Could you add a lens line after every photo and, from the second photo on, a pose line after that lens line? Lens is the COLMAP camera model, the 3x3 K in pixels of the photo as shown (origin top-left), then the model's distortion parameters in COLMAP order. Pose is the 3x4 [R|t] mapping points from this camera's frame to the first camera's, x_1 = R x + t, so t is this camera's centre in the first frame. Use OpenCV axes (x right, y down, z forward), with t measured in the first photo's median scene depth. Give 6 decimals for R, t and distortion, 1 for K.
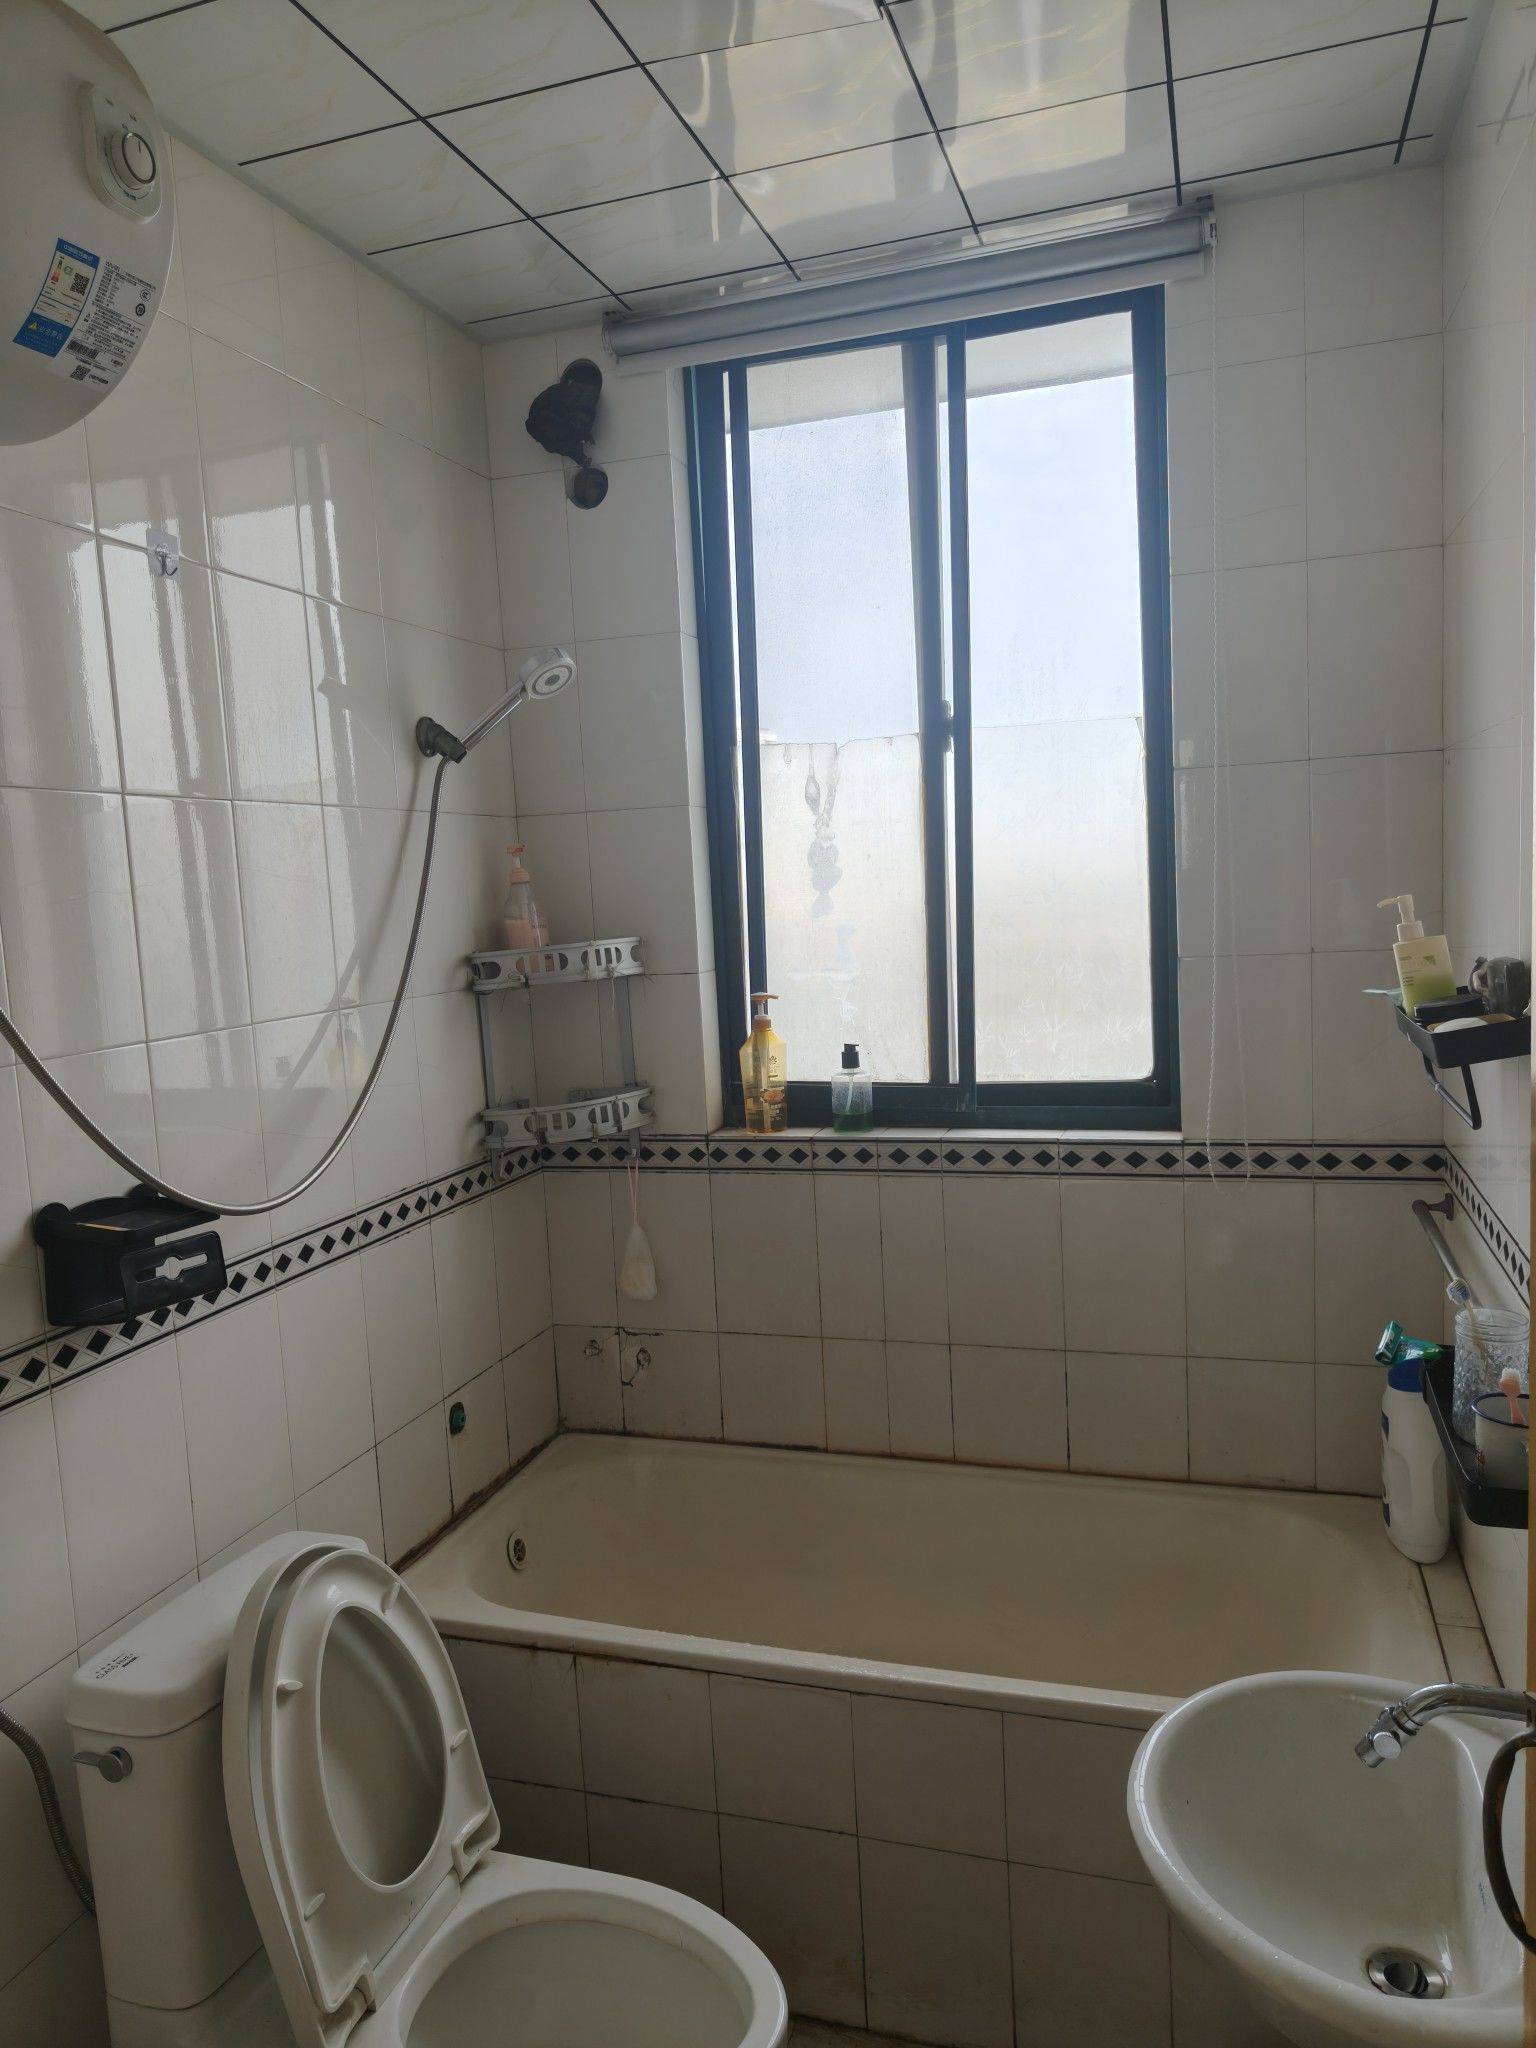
lens RADIAL K [[1434.4, 0, 768.9], [0, 1434.4, 1027.9], [0, 0, 1]] dist [0.003454, 0.001249]
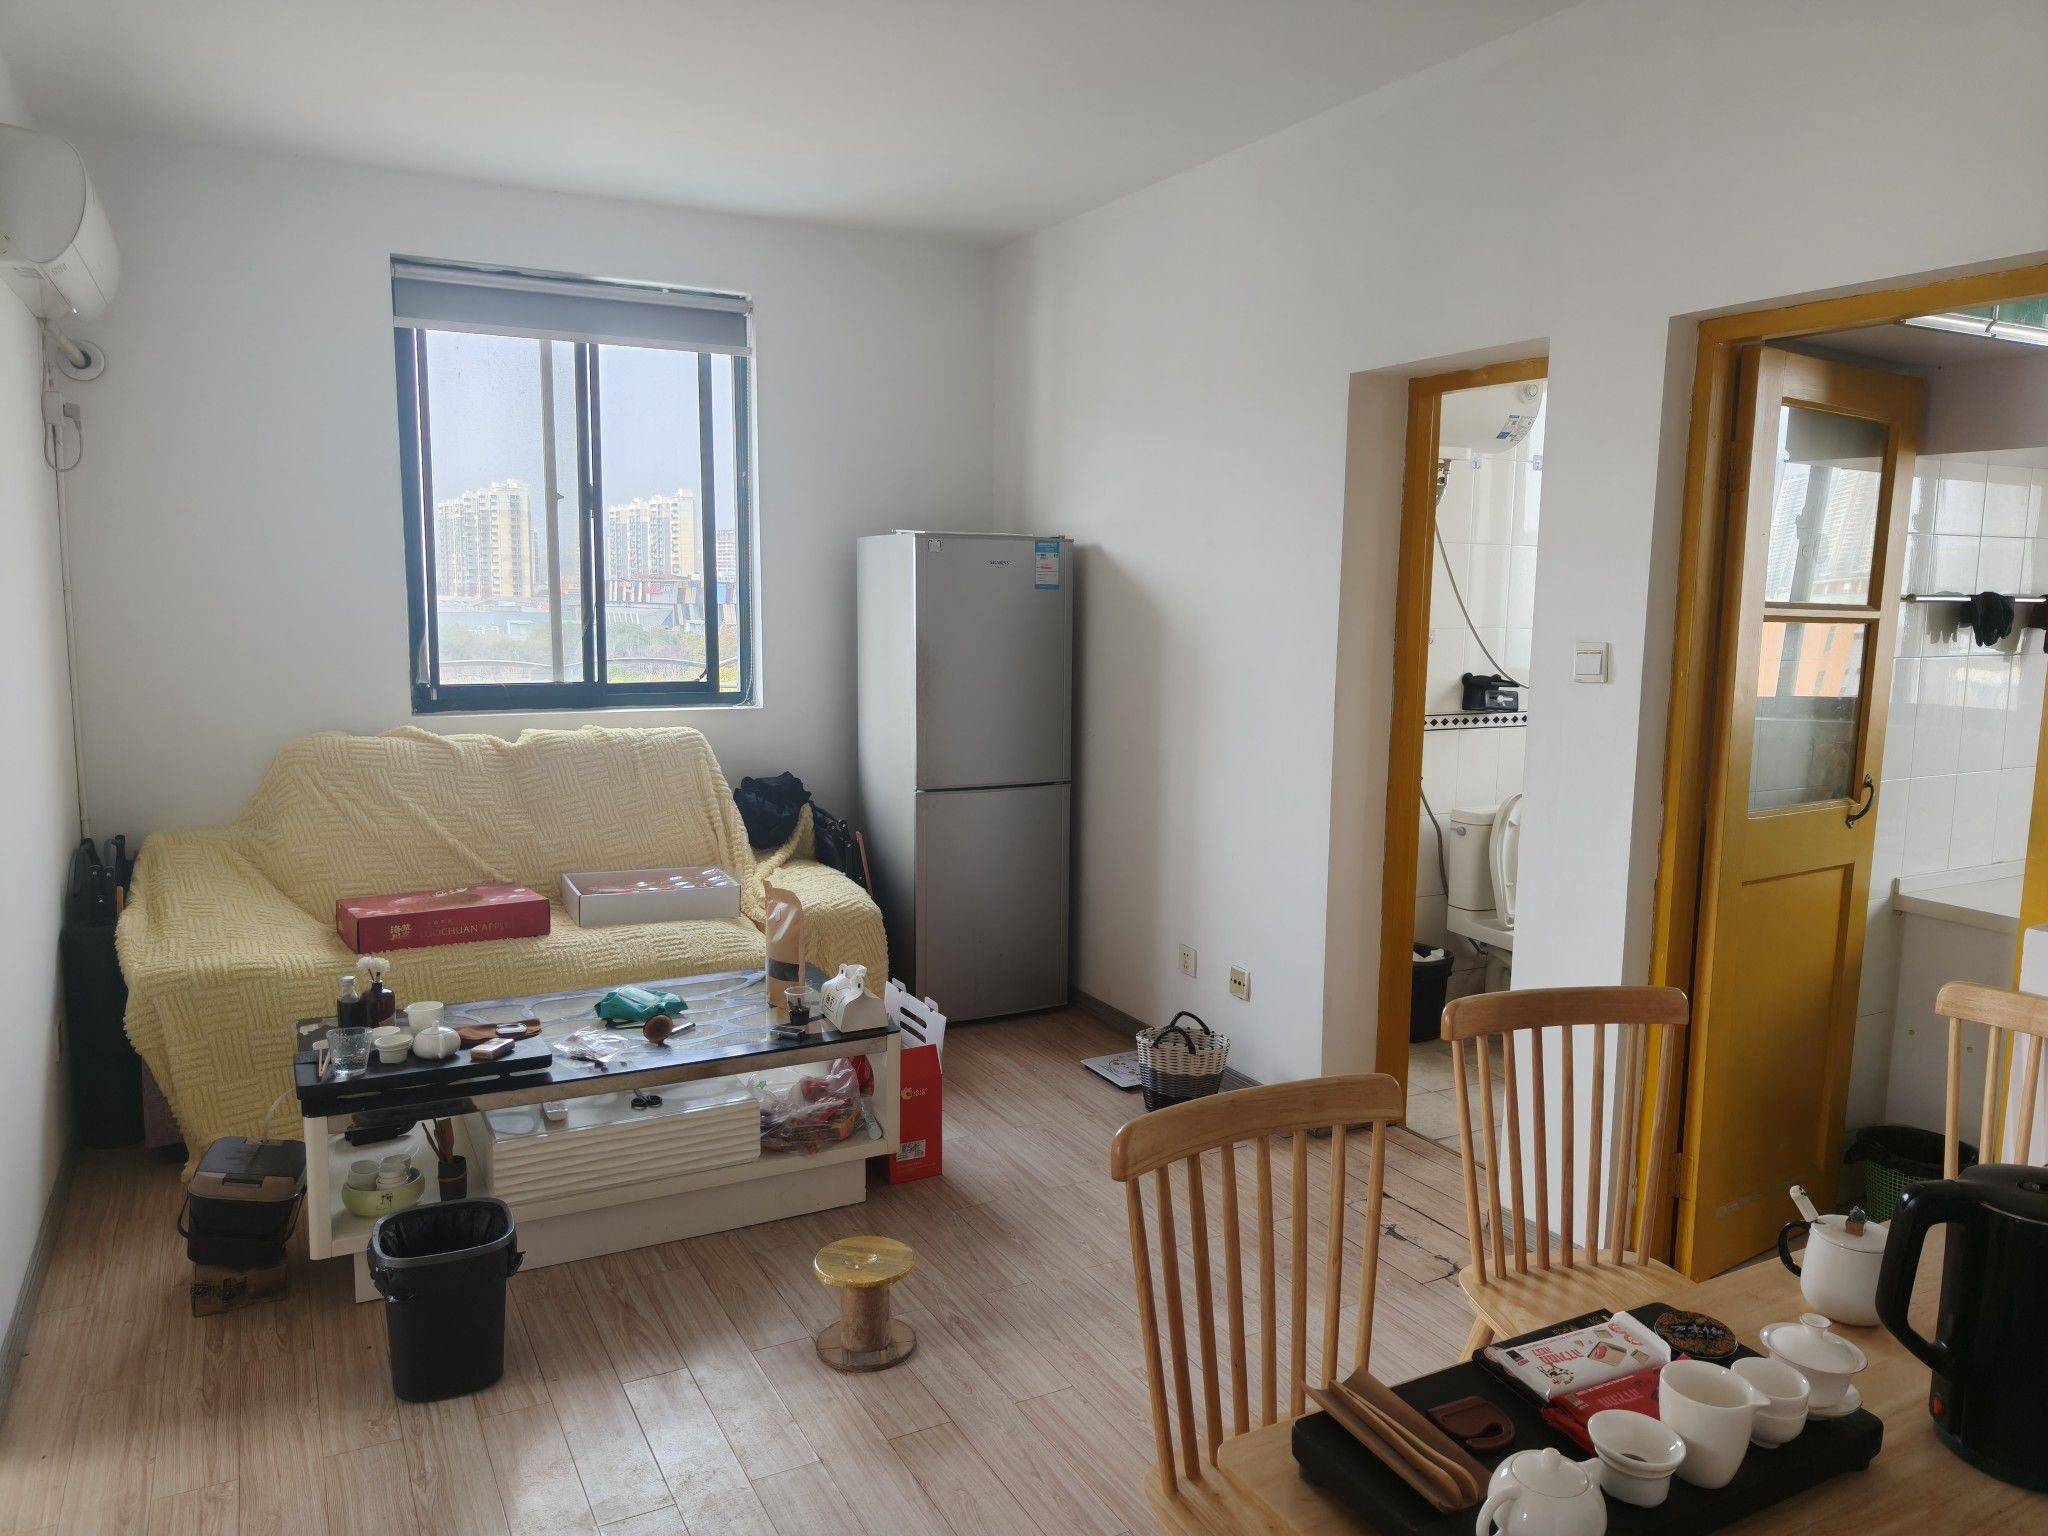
lens RADIAL K [[1434.4, 0, 1027.2], [0, 1434.4, 769.3], [0, 0, 1]] dist [0.003454, 0.001249]
pose [[0.713490, 0.153688, -0.683603, 1.009098], [-0.128387, 0.987805, 0.088079, 0.176824], [0.688803, 0.024923, 0.724520, -1.974636]]
